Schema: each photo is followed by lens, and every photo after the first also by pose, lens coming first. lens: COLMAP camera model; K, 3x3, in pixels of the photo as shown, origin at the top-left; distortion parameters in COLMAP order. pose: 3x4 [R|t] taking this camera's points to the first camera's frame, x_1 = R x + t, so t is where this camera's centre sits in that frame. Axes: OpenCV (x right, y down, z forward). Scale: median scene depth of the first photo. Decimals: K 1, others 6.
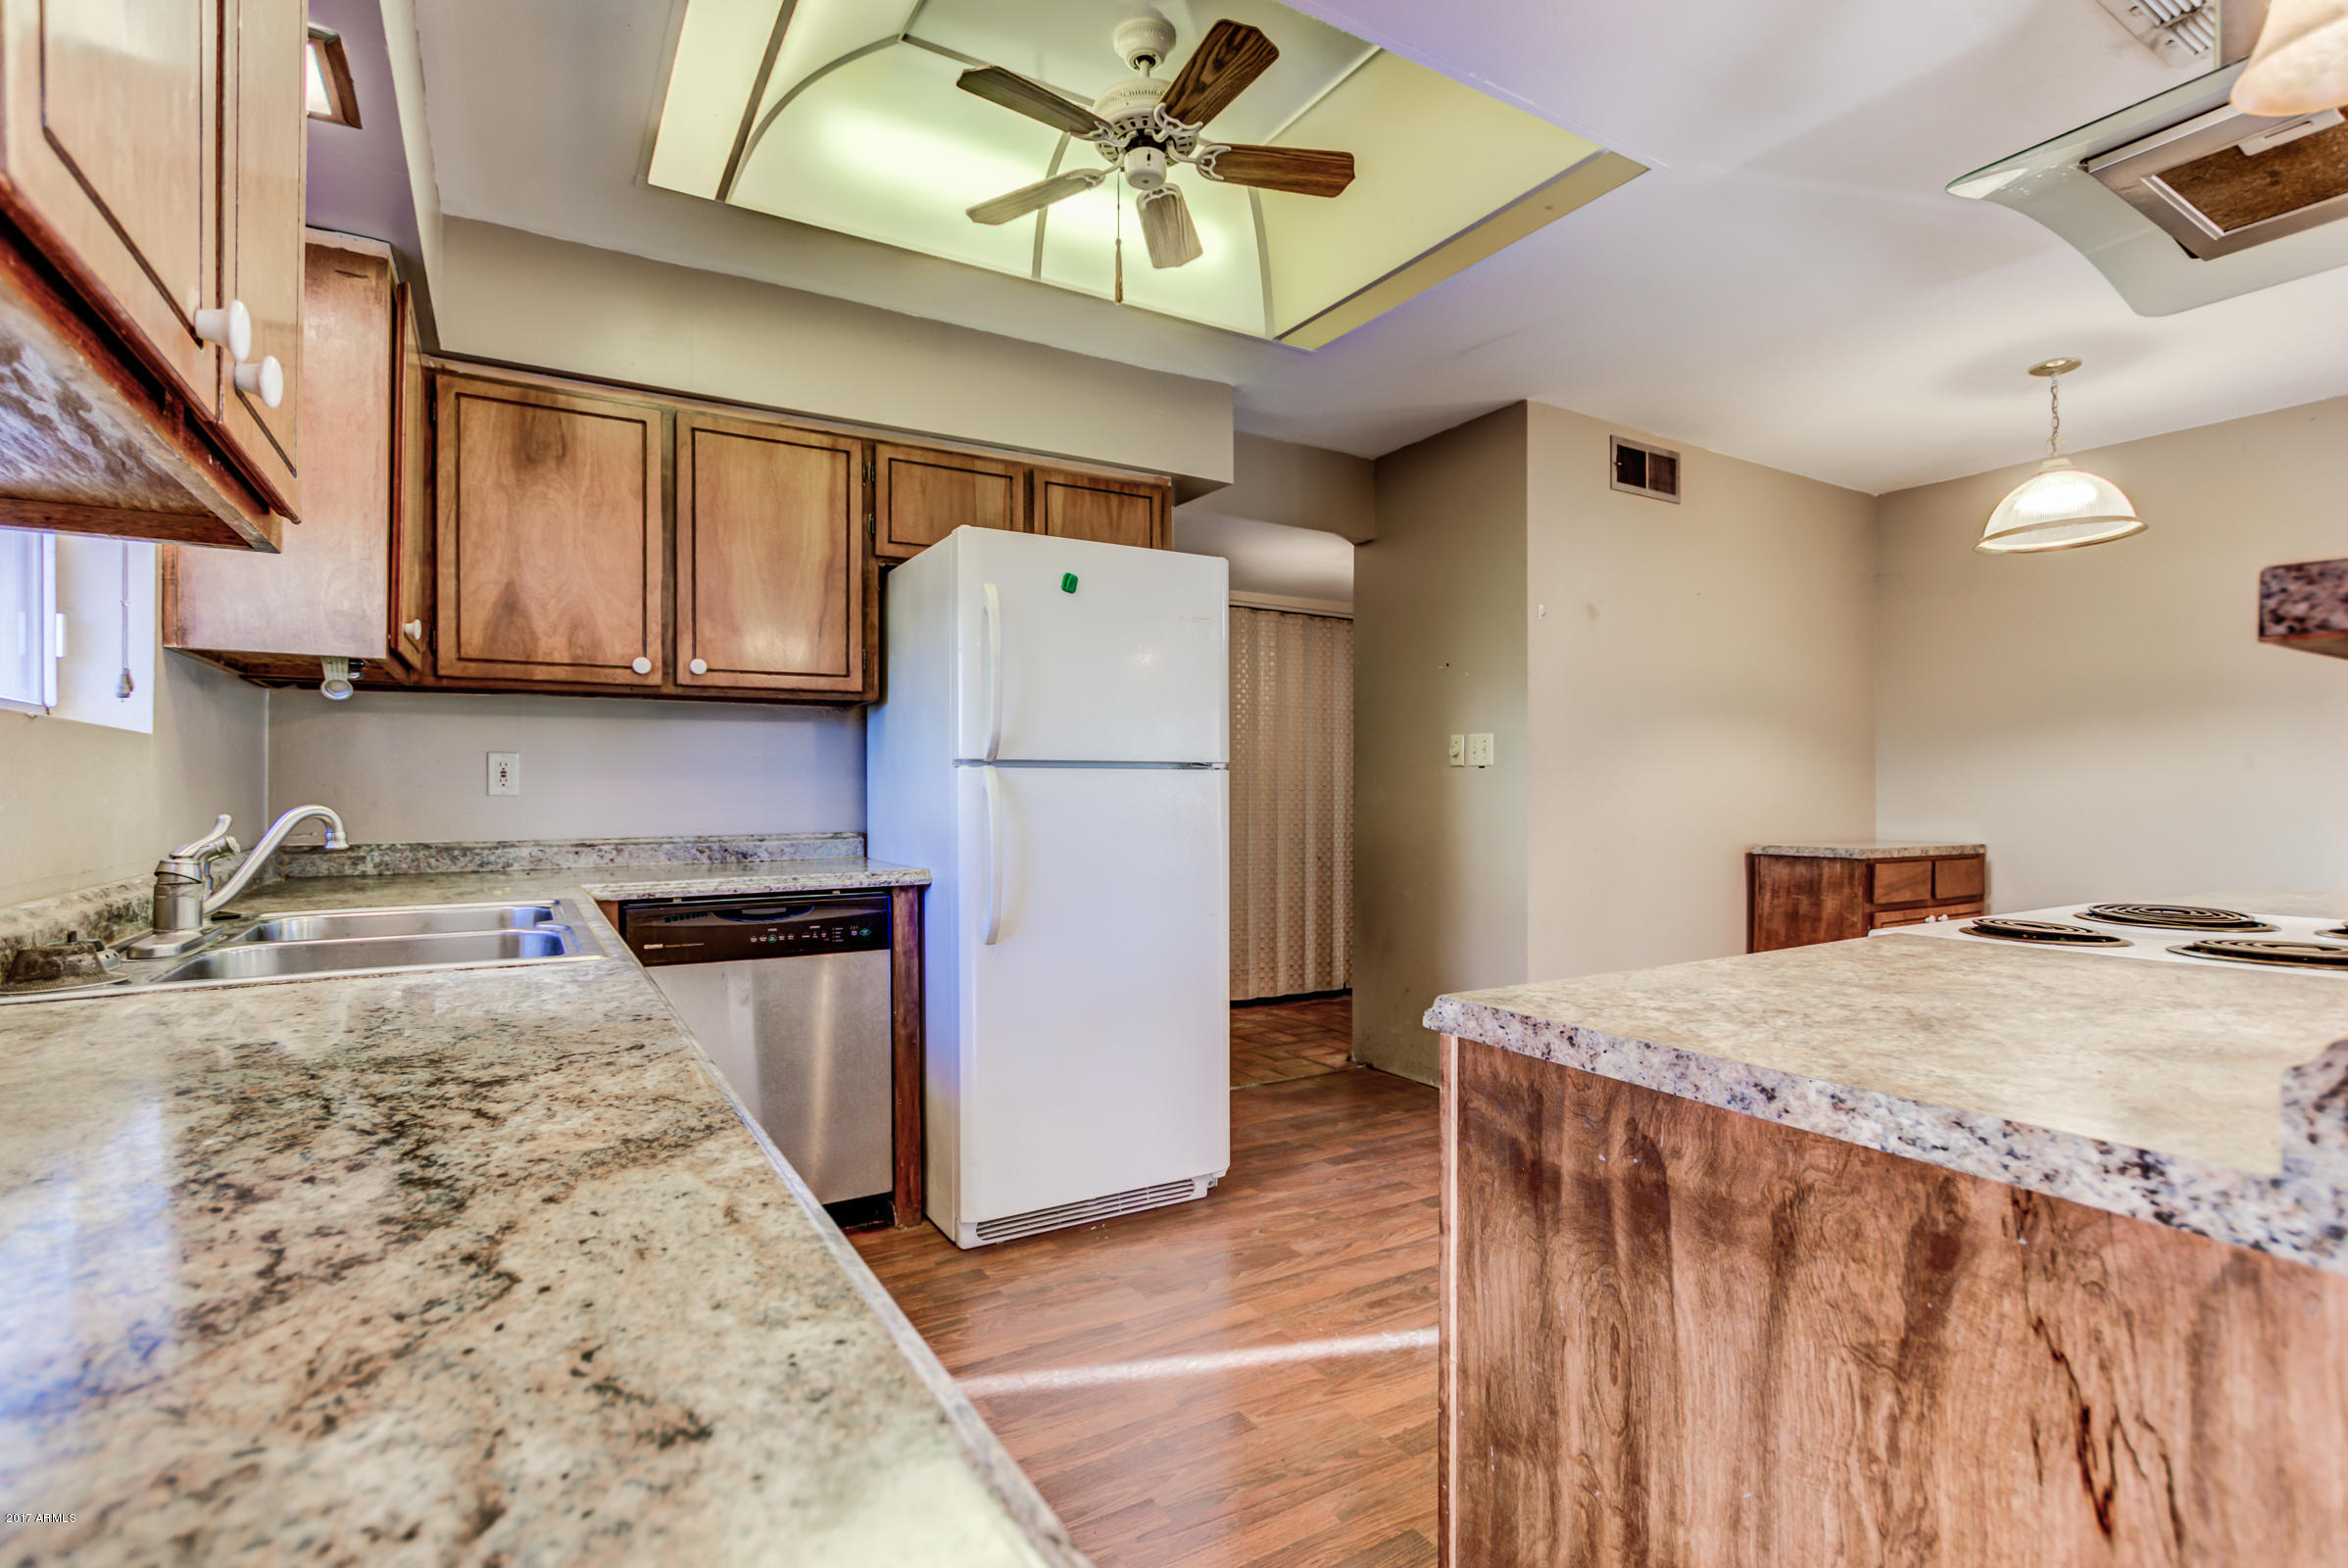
lens RADIAL K [[1084.0, 0, 1206.1], [0, 1084.0, 796.3], [0, 0, 1]] dist [-0.005752, -0.002104]
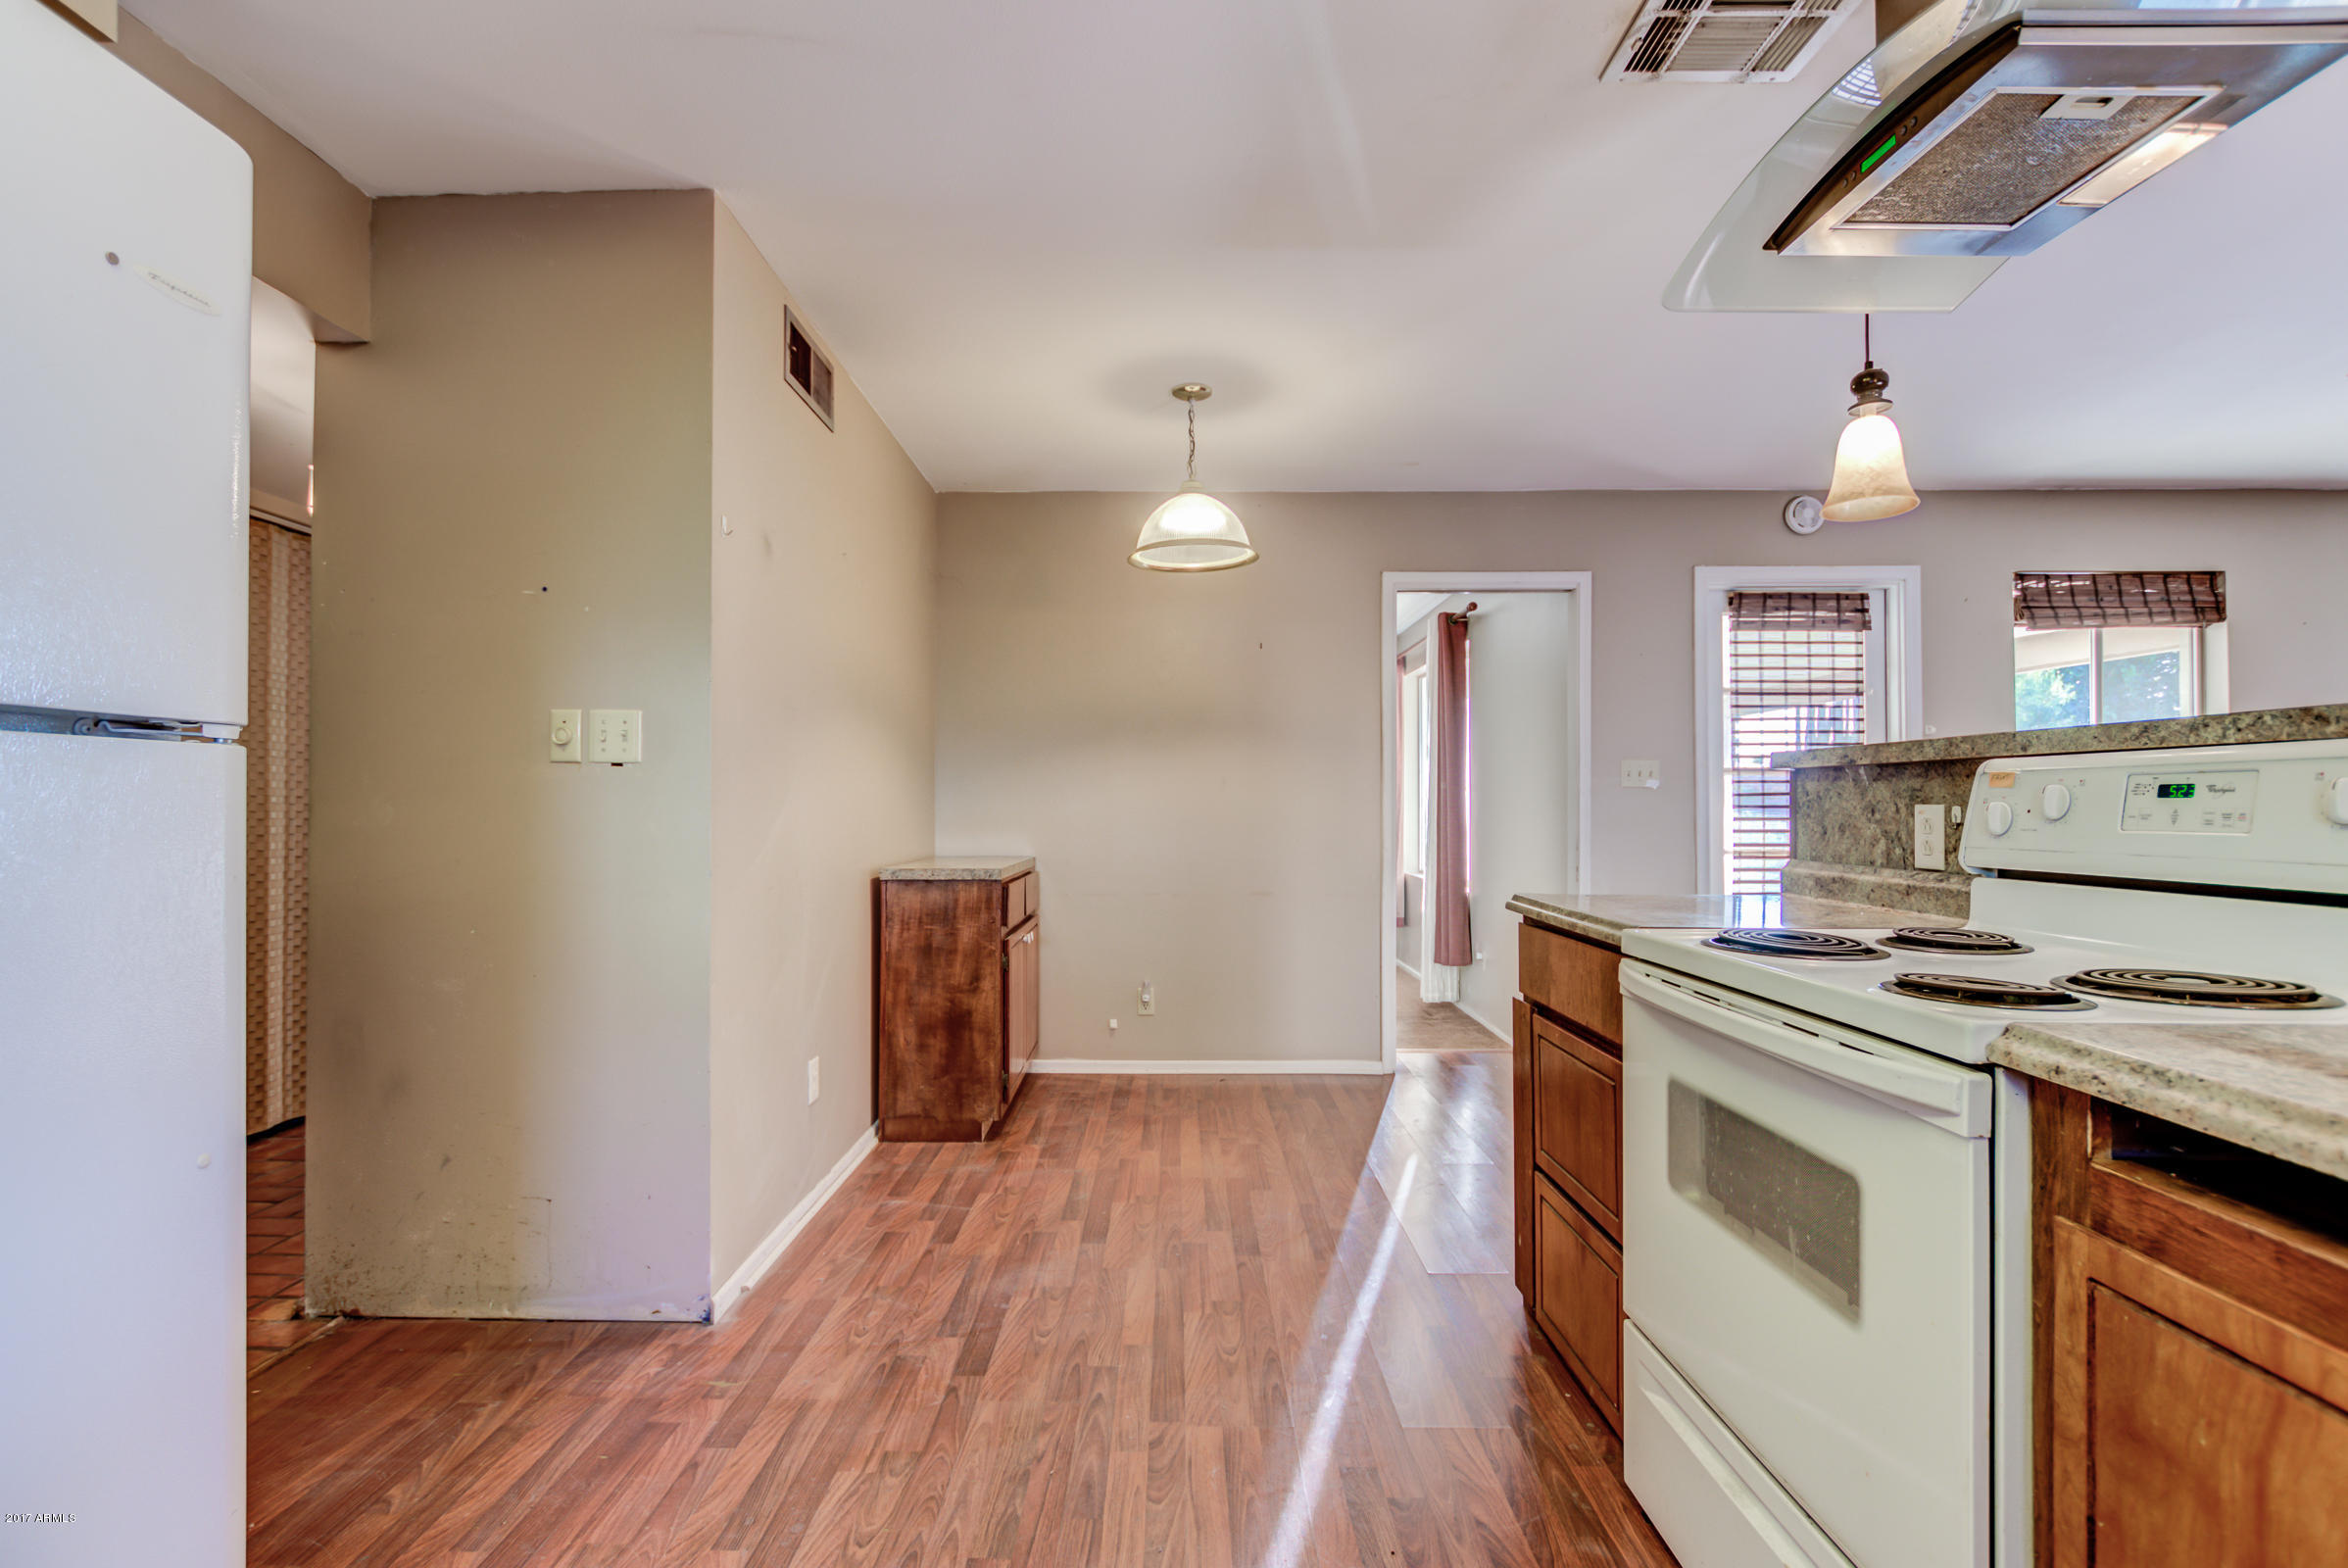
lens RADIAL K [[1084.0, 0, 1151.4], [0, 1084.0, 791.3], [0, 0, 1]] dist [-0.005752, -0.002104]
pose [[0.562881, 0.010637, 0.826470, -0.072102], [0.005173, 0.999852, -0.016392, -0.000383], [-0.826522, 0.013502, 0.562742, 0.380947]]
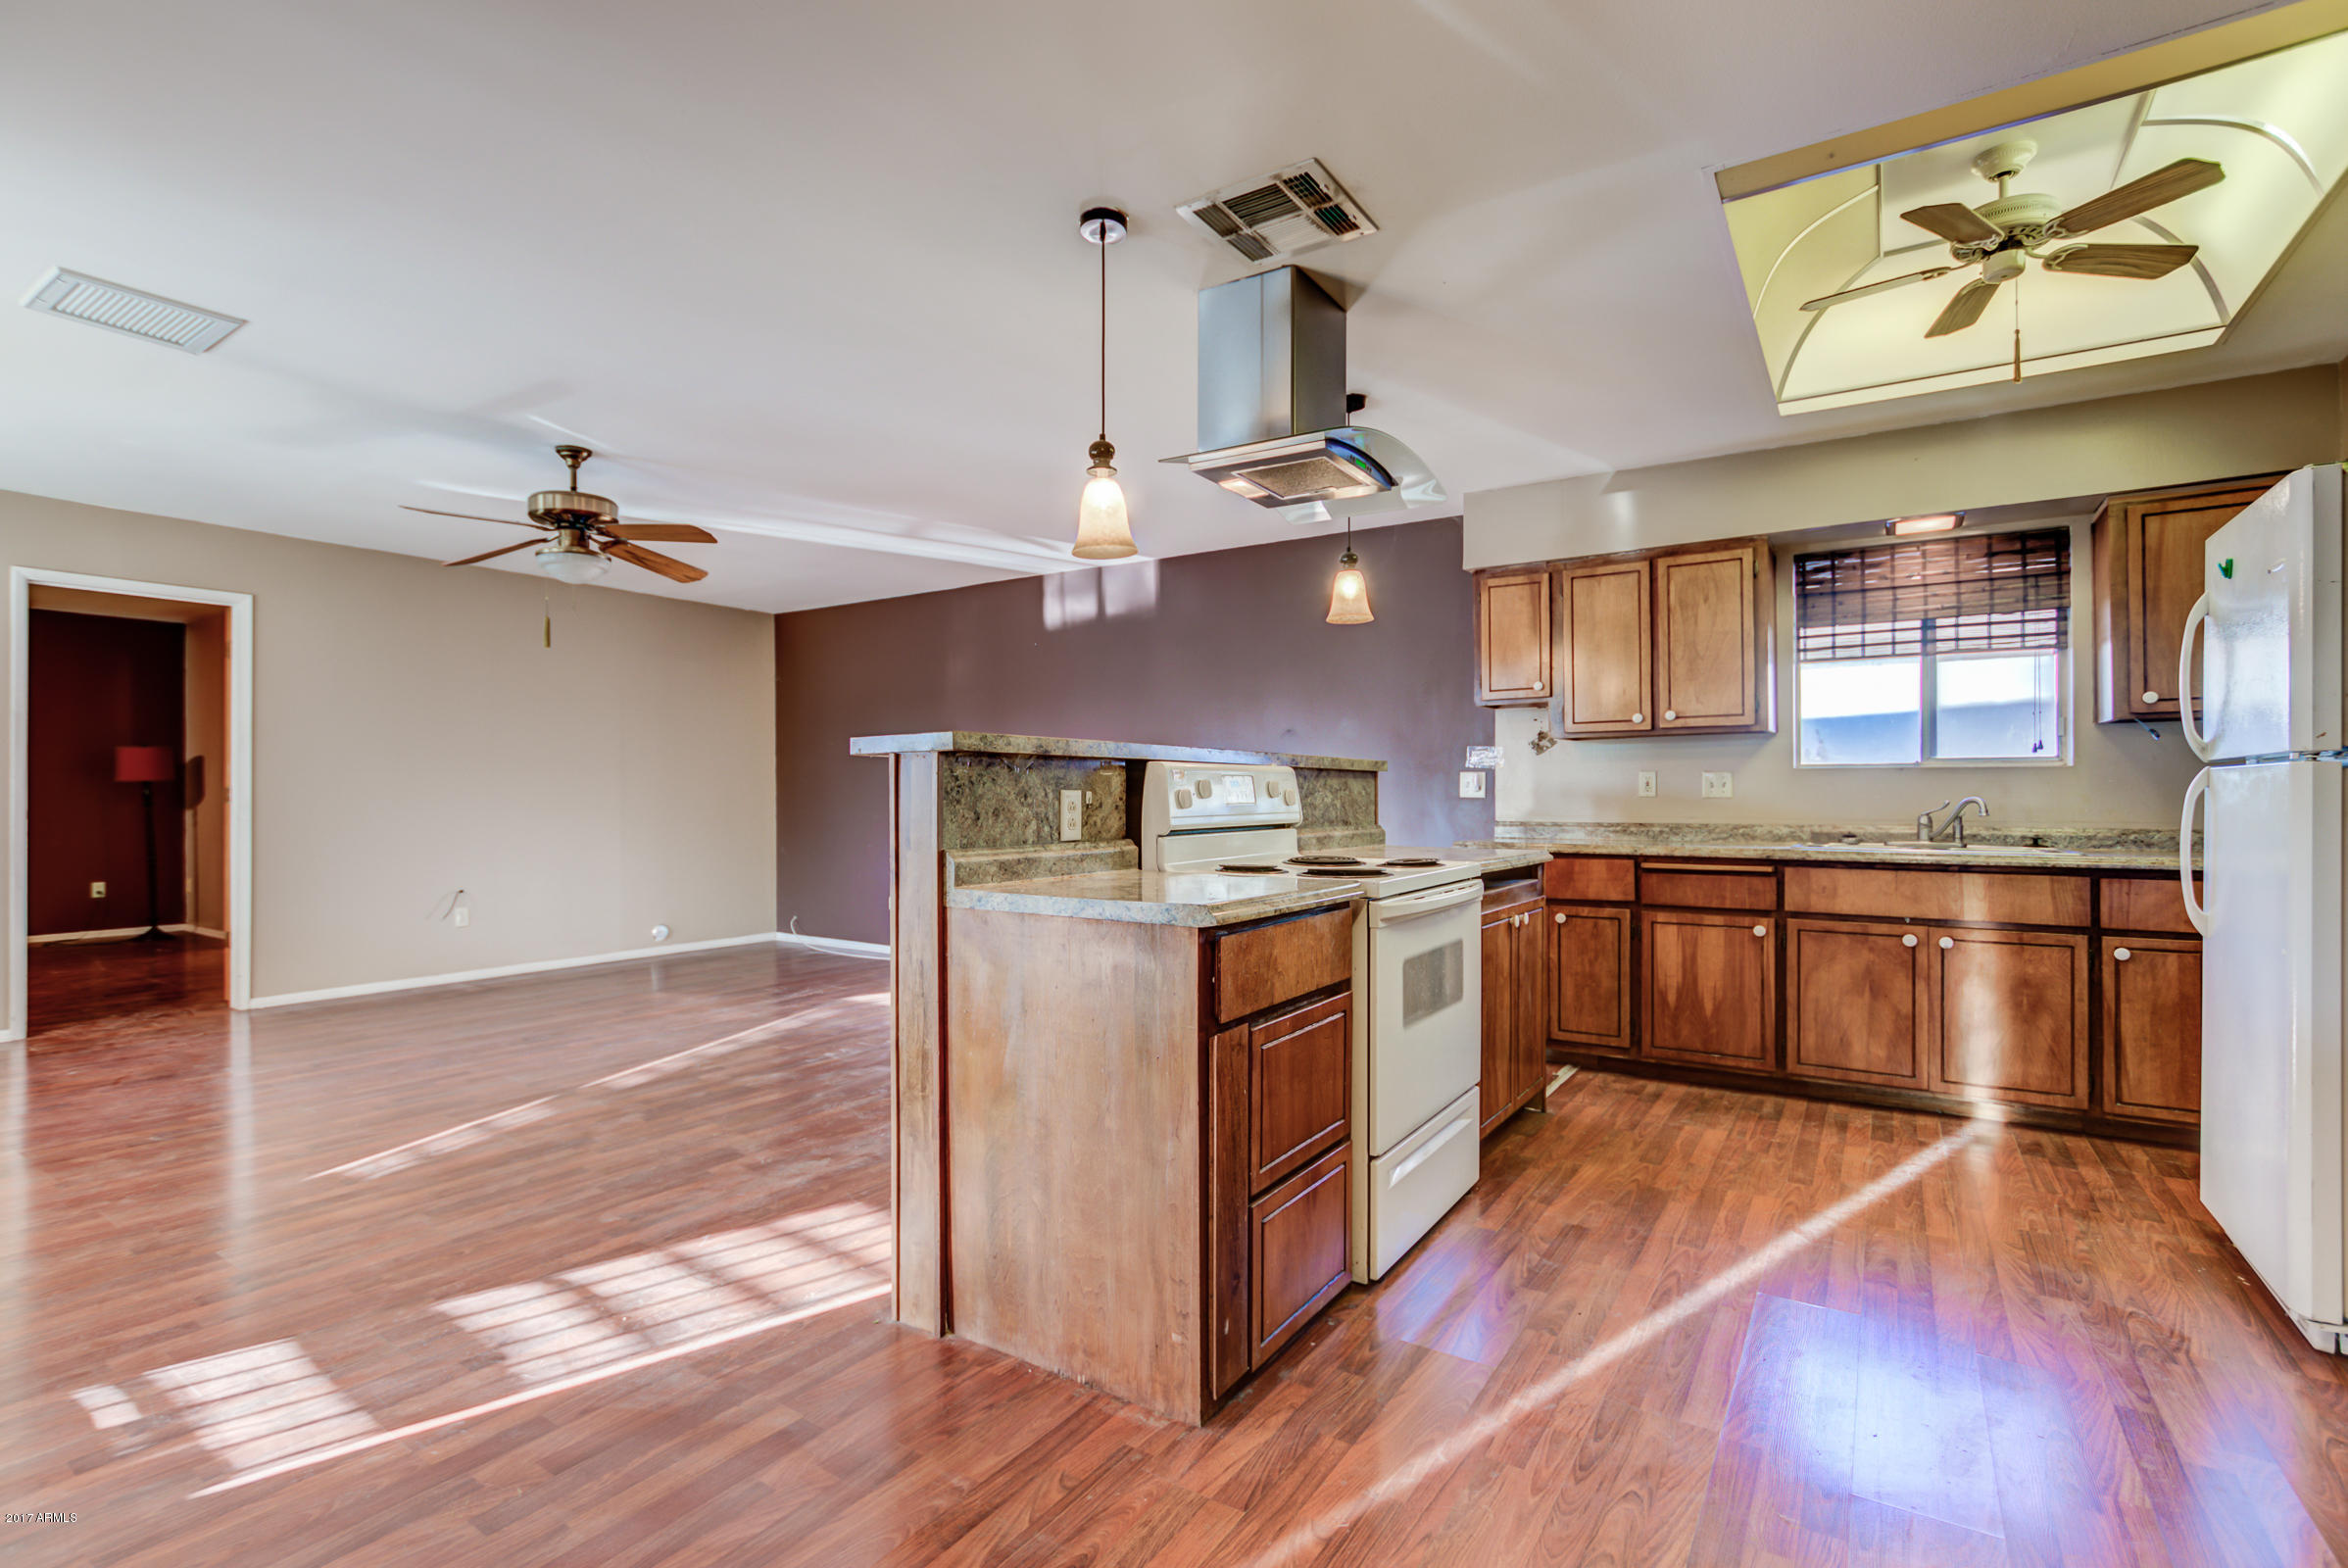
lens RADIAL K [[1084.0, 0, 1178.7], [0, 1084.0, 784.9], [0, 0, 1]] dist [-0.005752, -0.002104]
pose [[-0.910966, -0.004482, -0.412458, 0.757679], [-0.005166, 0.999987, 0.000544, -0.004512], [0.412450, 0.002626, -0.910976, 0.981411]]
